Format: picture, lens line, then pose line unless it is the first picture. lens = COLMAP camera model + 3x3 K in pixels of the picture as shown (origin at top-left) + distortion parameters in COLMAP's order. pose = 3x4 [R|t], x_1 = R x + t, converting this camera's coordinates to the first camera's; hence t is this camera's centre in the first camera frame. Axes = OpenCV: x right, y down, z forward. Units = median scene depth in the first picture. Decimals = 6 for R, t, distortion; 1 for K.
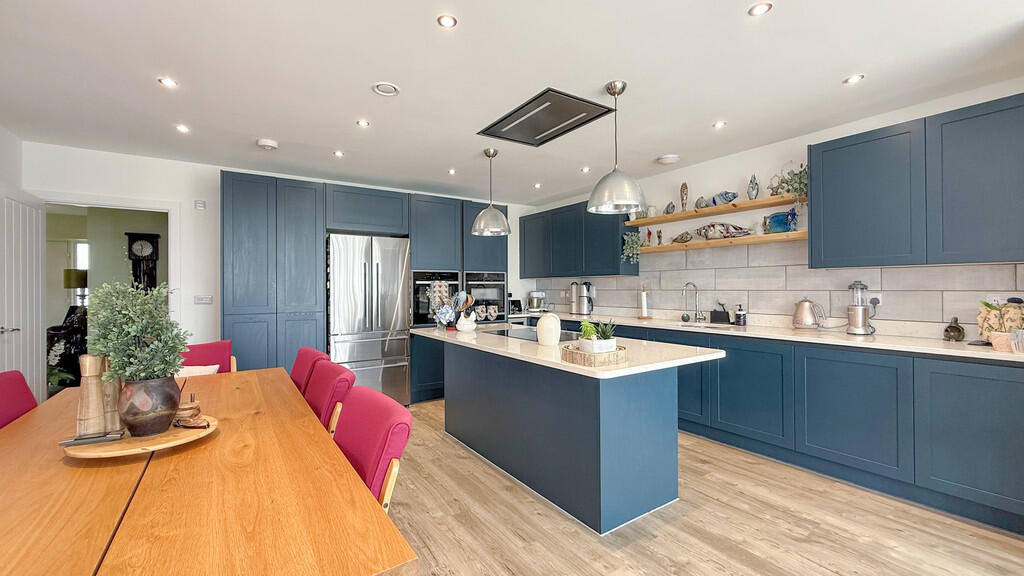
lens RADIAL K [[420.7, 0, 515.5], [0, 420.7, 282.3], [0, 0, 1]] dist [-0.013821, -0.000120]
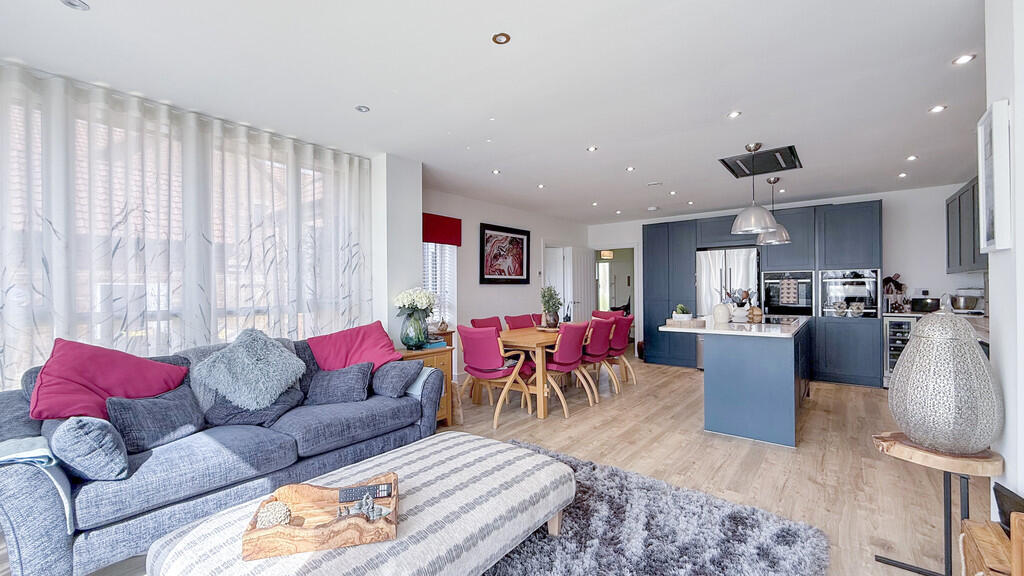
lens RADIAL K [[420.7, 0, 511.6], [0, 420.7, 287.8], [0, 0, 1]] dist [-0.013821, -0.000120]
pose [[0.313931, 0.003267, -0.949440, 0.747005], [0.018540, 0.999782, 0.009571, -0.006513], [0.949265, -0.020607, 0.313802, -0.134473]]
